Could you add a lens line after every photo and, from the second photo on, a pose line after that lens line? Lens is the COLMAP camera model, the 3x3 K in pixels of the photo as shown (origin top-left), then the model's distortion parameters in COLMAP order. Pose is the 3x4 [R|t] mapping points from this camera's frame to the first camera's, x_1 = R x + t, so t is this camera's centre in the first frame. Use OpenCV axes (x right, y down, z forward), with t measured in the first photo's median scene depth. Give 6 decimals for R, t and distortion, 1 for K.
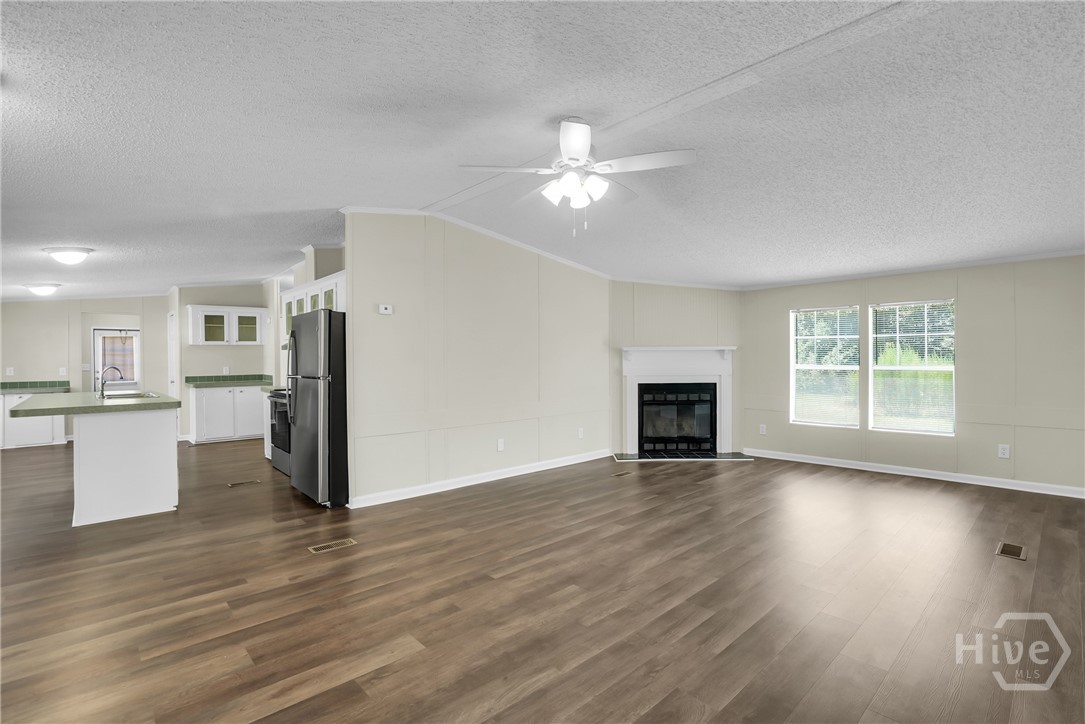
lens RADIAL K [[507.3, 0, 543.2], [0, 507.3, 365.8], [0, 0, 1]] dist [-0.034556, 0.003888]
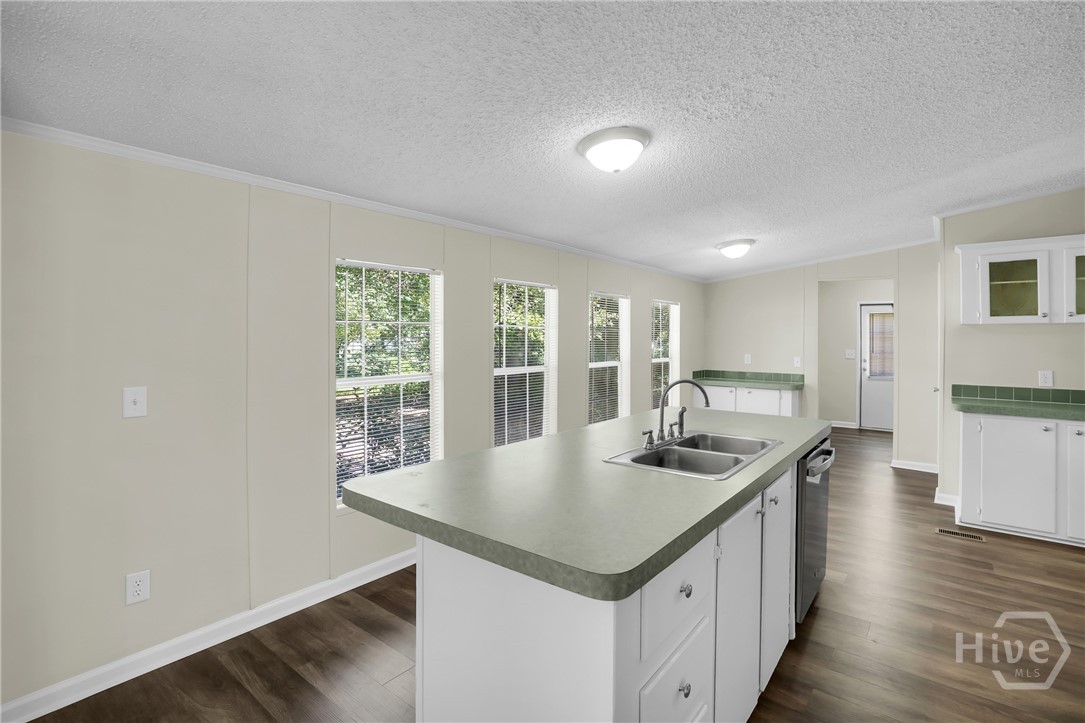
lens RADIAL K [[507.3, 0, 547.0], [0, 507.3, 335.6], [0, 0, 1]] dist [-0.034556, 0.003888]
pose [[0.151887, 0.005291, -0.988384, -0.263727], [-0.019274, 0.999811, 0.002390, -0.023142], [0.988210, 0.018687, 0.151961, 0.493138]]
